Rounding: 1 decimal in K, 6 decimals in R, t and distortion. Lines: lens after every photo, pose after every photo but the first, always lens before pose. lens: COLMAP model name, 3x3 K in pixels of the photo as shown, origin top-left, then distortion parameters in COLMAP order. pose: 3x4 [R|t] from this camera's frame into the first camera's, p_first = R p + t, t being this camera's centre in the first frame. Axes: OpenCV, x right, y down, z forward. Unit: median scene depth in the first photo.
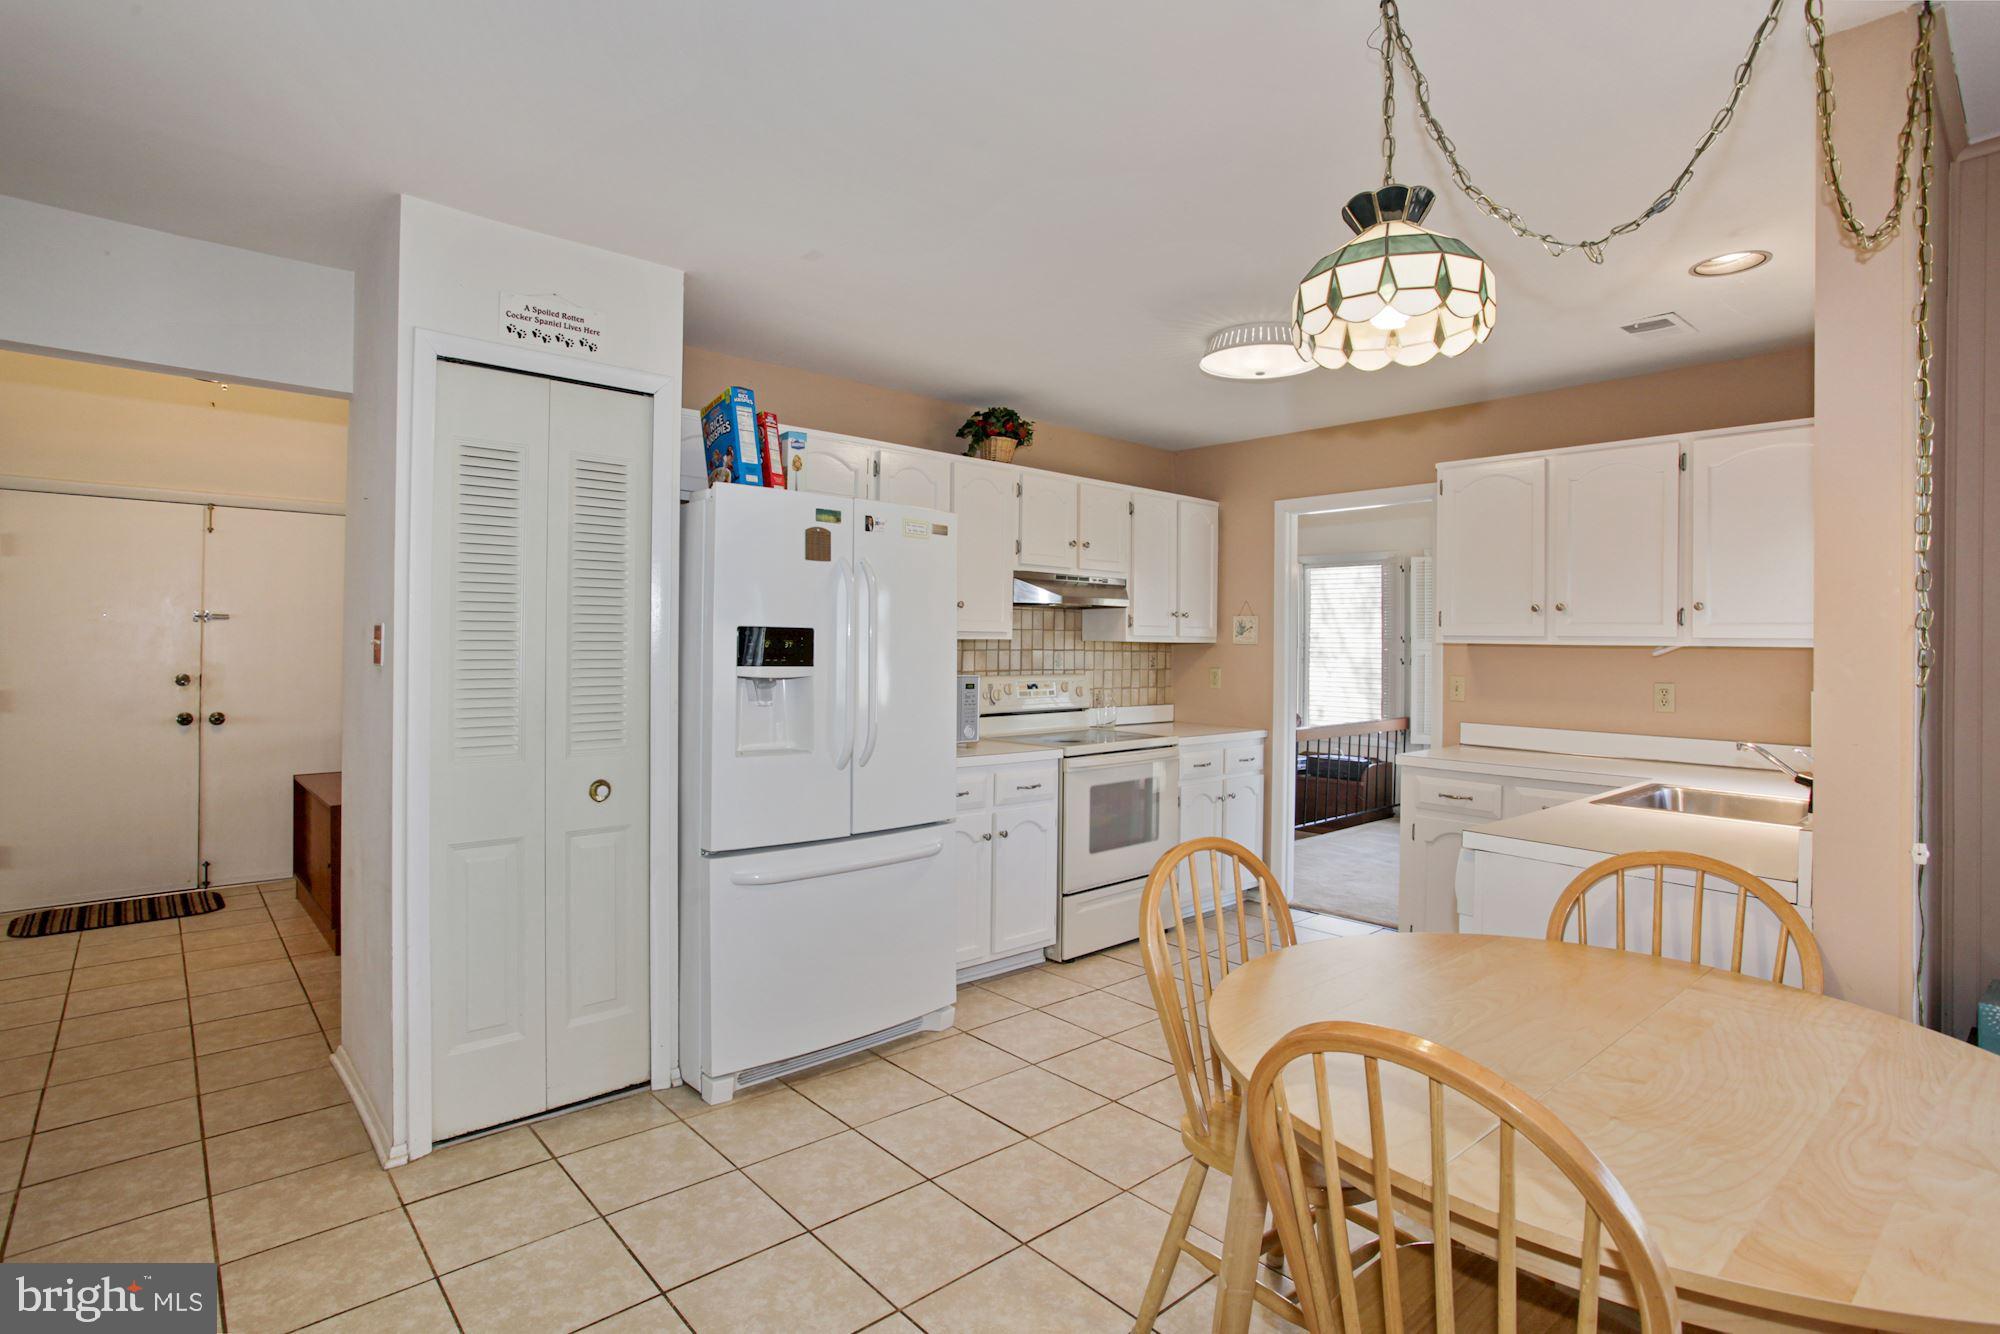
lens RADIAL K [[980.1, 0, 988.7], [0, 980.1, 651.7], [0, 0, 1]] dist [-0.026251, 0.010478]
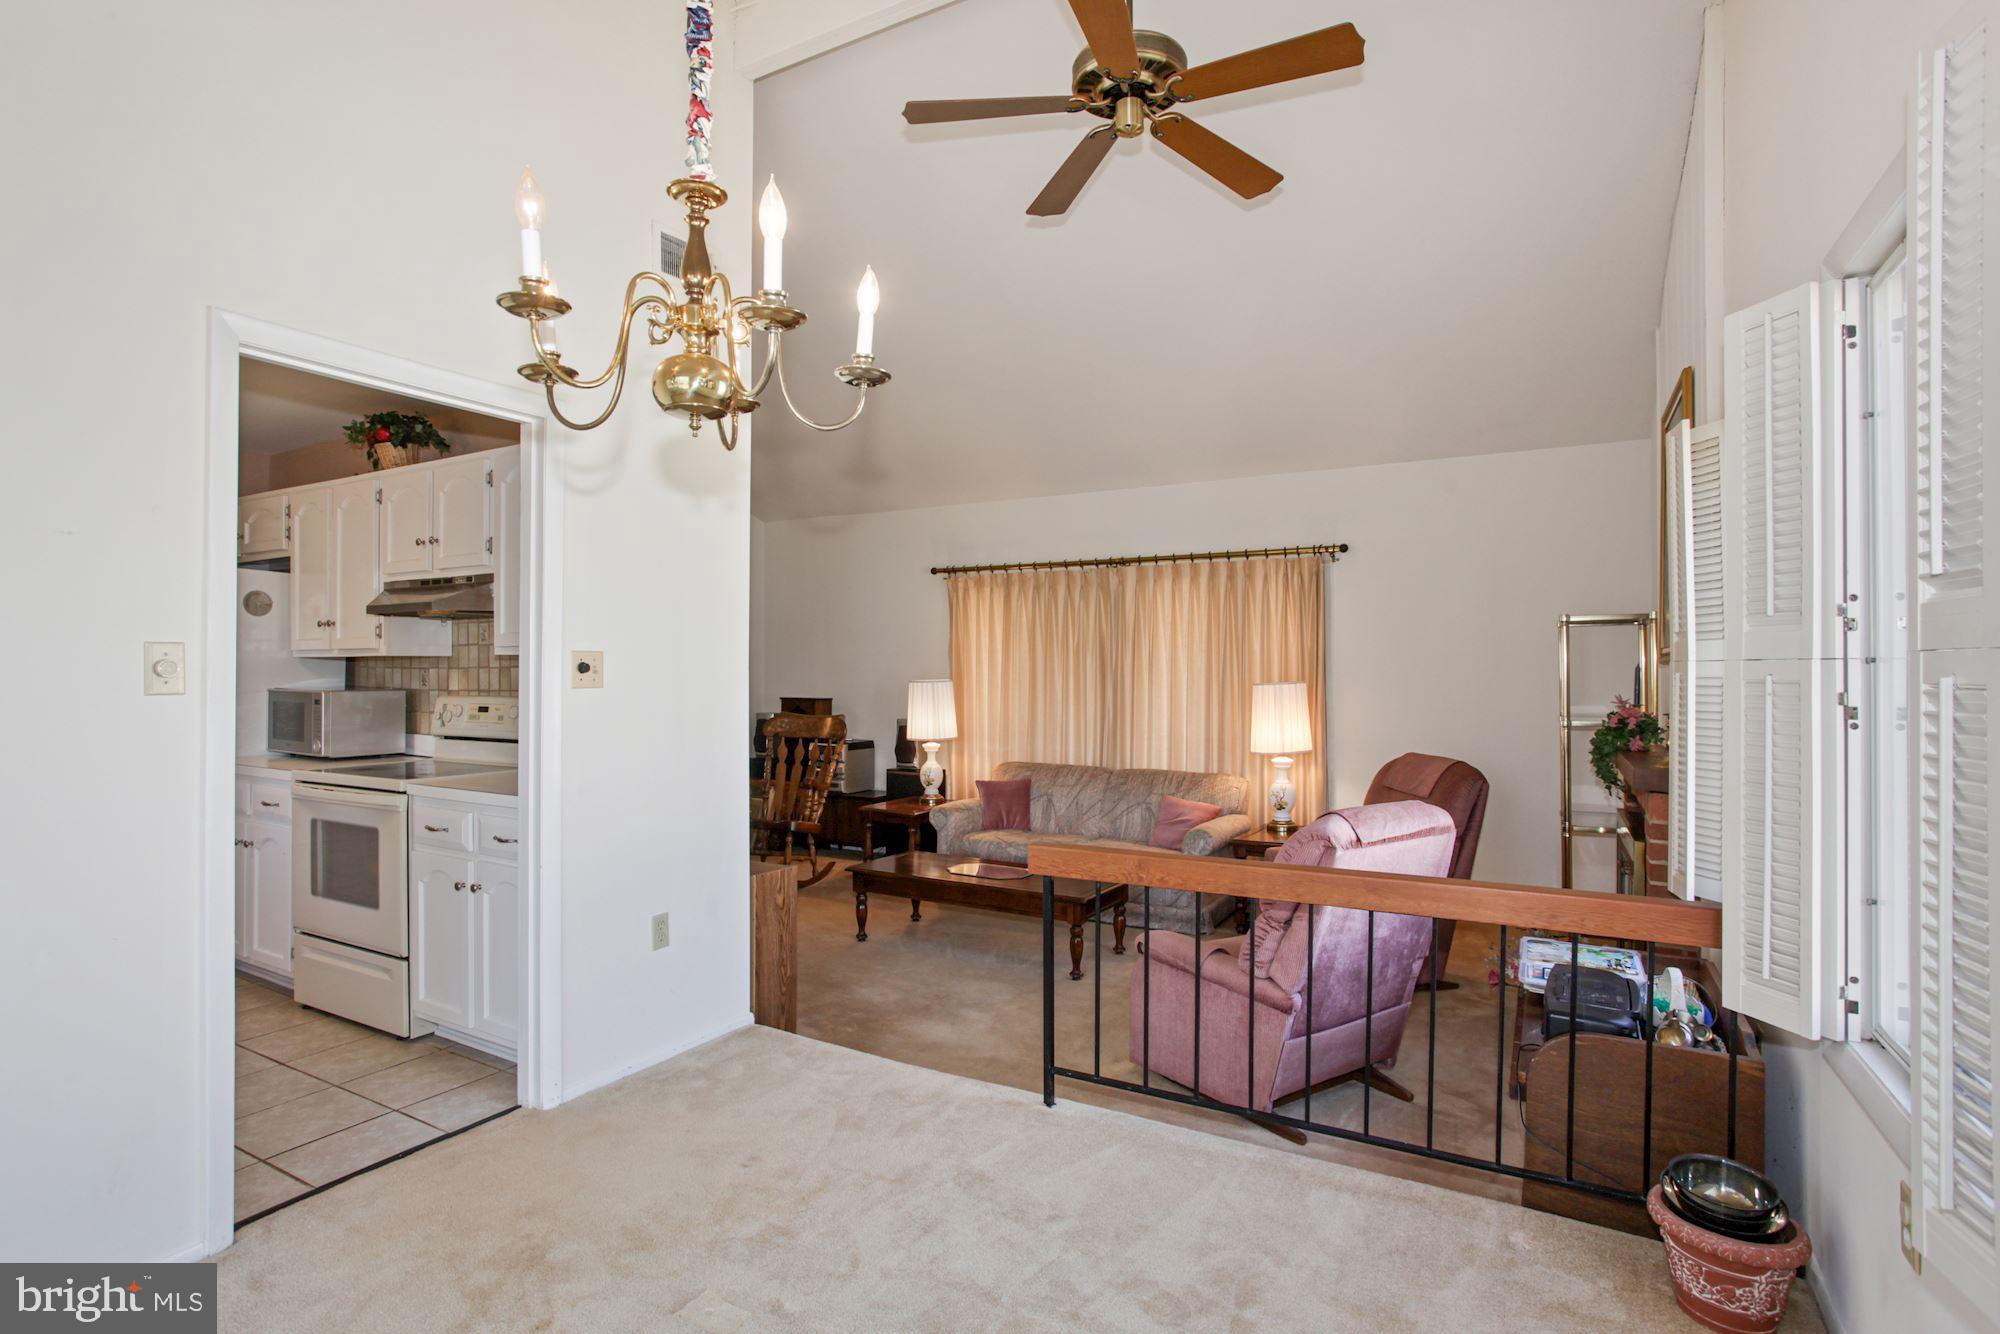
lens RADIAL K [[980.1, 0, 1000.4], [0, 980.1, 665.5], [0, 0, 1]] dist [-0.026251, 0.010478]
pose [[0.327773, -0.012392, -0.944675, 1.202135], [-0.003456, 0.999892, -0.014315, 0.009097], [0.944750, 0.007957, 0.327694, 1.371817]]
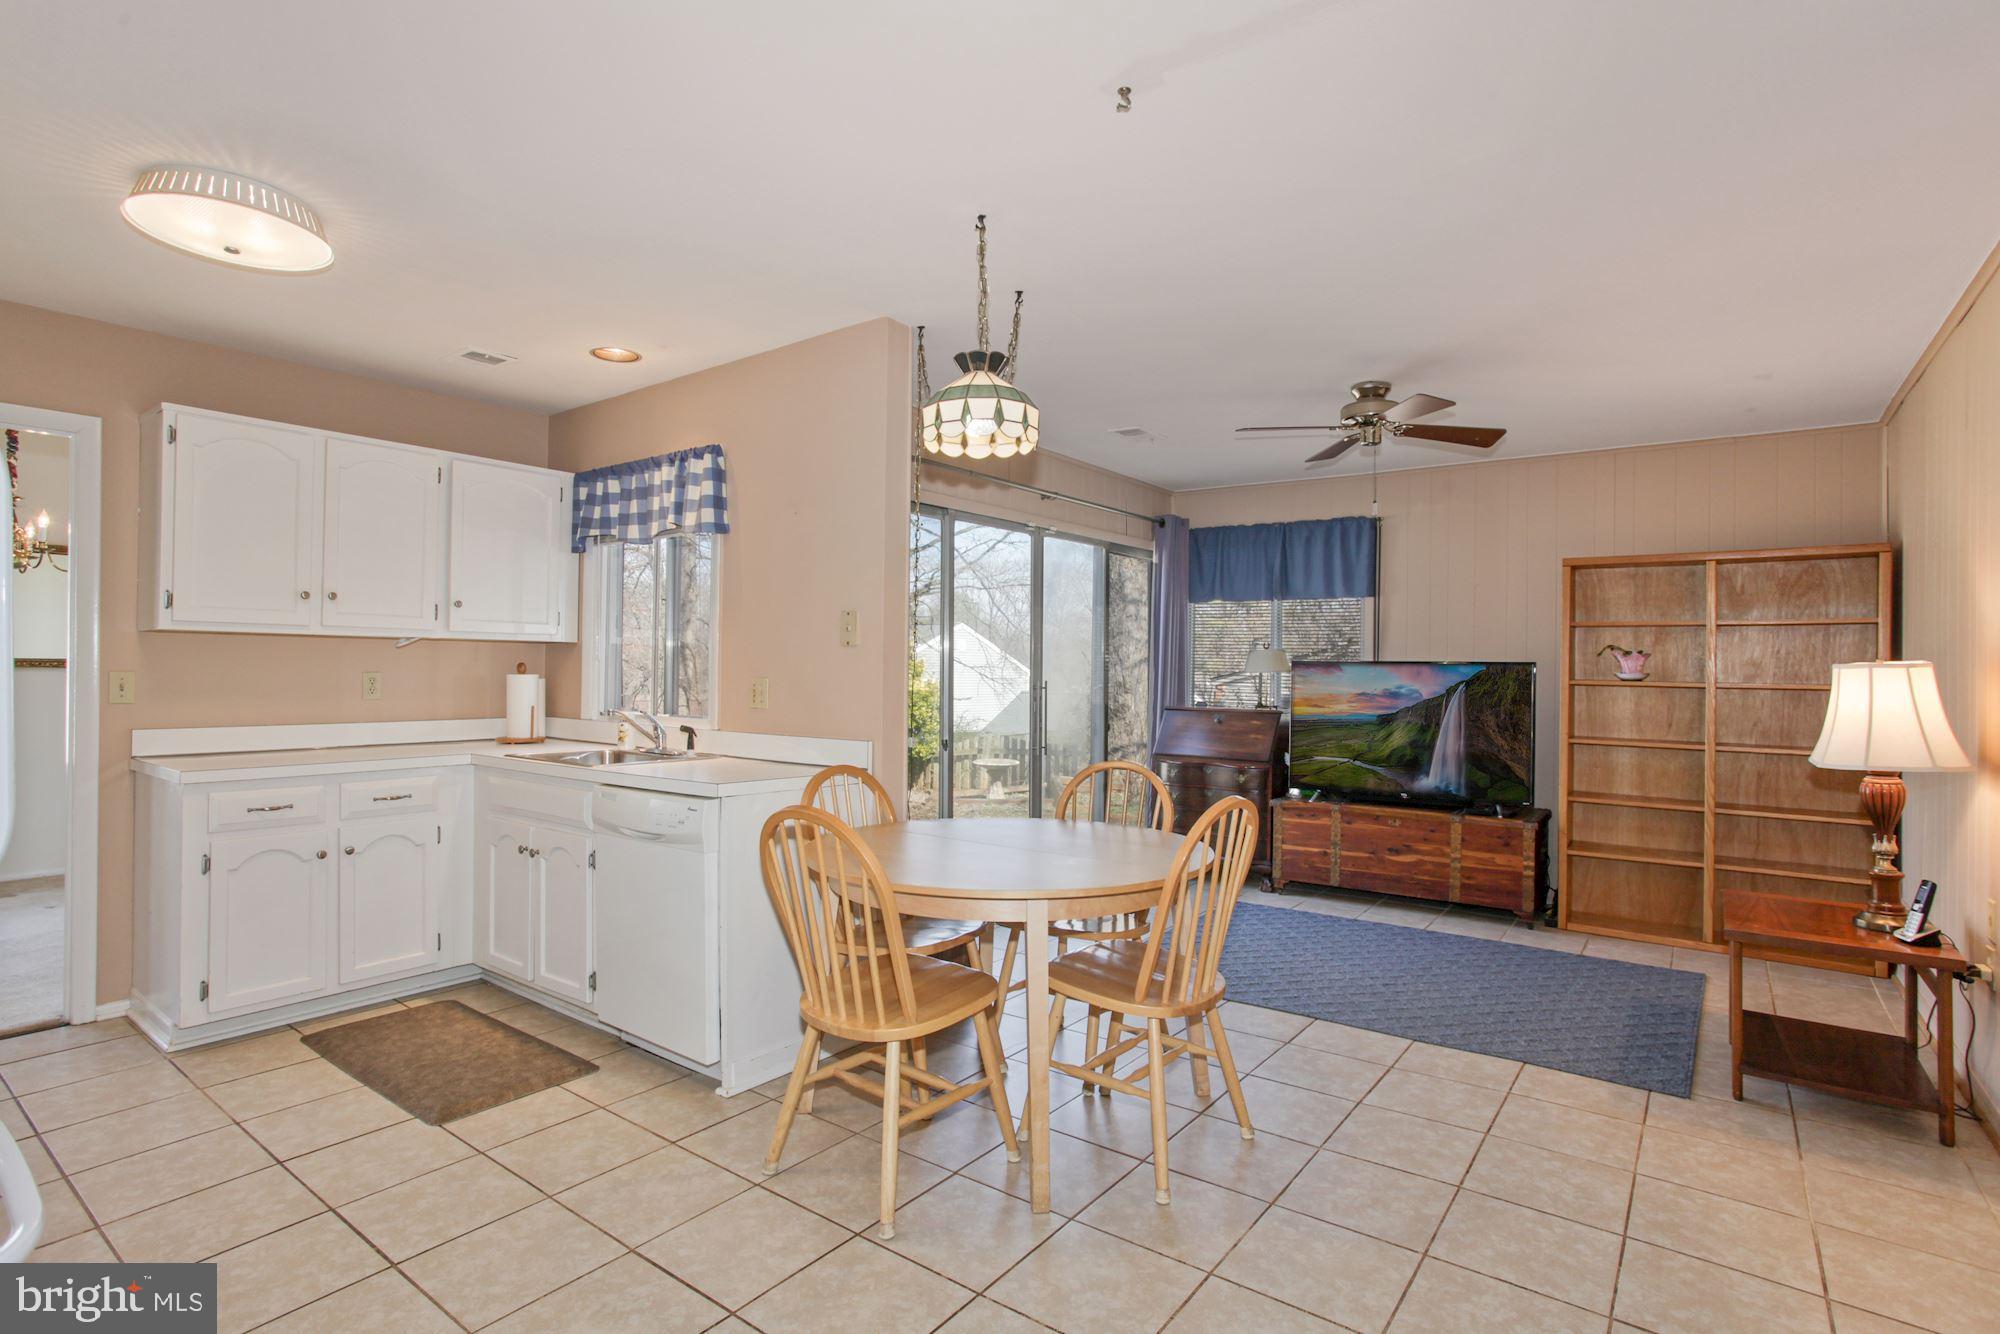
lens RADIAL K [[980.1, 0, 979.7], [0, 980.1, 661.6], [0, 0, 1]] dist [-0.026251, 0.010478]
pose [[-0.186147, -0.006400, 0.982501, -0.442186], [-0.004373, 0.999974, 0.005685, 0.010484], [-0.982512, -0.003238, -0.186170, 0.510553]]
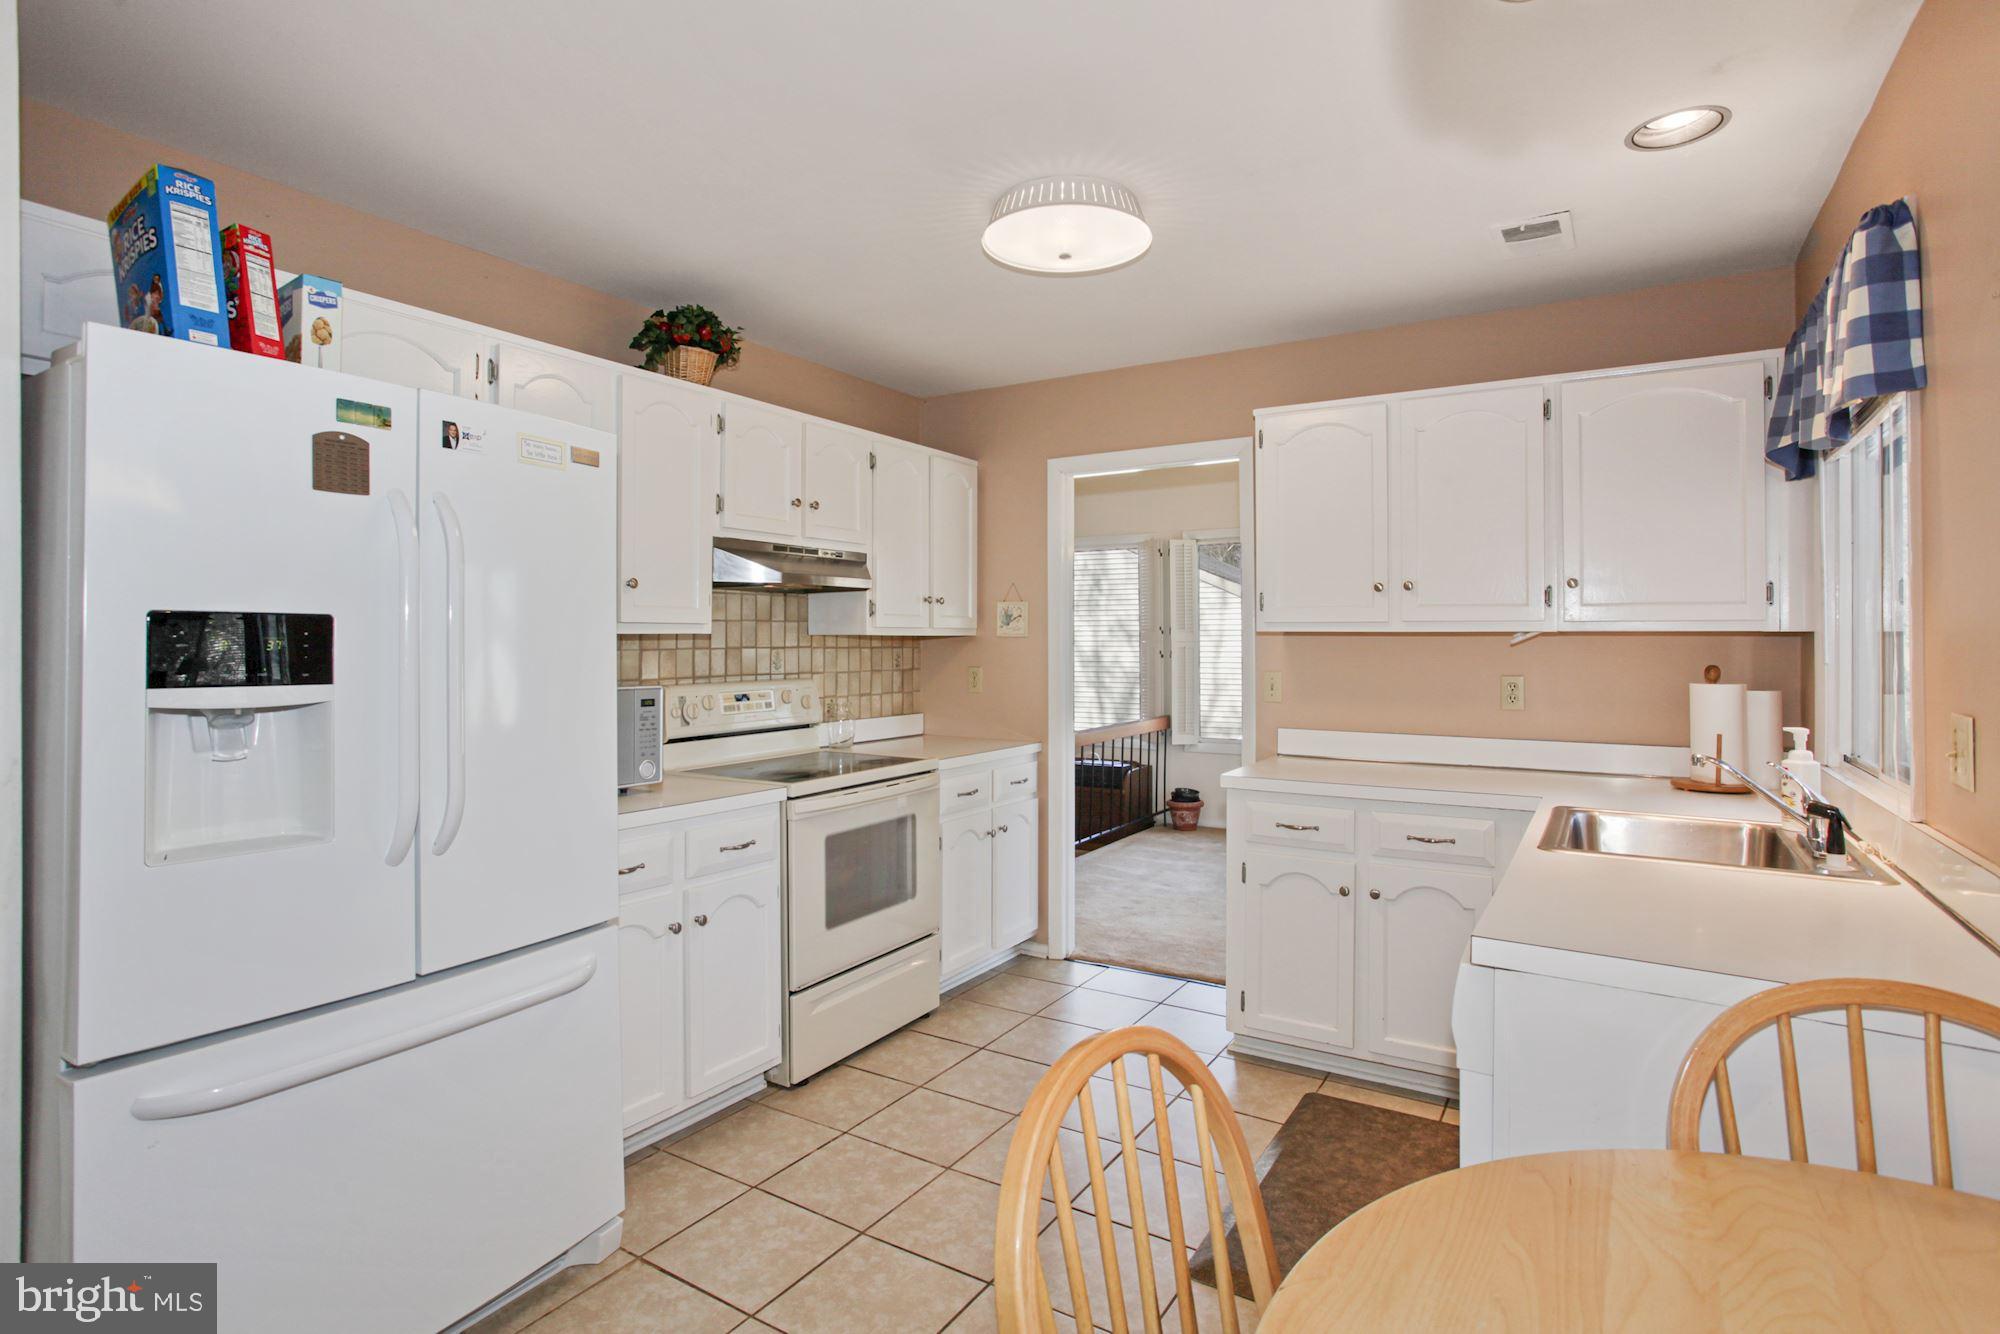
lens RADIAL K [[980.1, 0, 975.7], [0, 980.1, 629.8], [0, 0, 1]] dist [-0.026251, 0.010478]
pose [[0.962064, -0.009516, 0.272658, 0.015562], [0.014369, 0.999772, -0.015806, -0.001433], [-0.272445, 0.019125, 0.961981, 0.291808]]
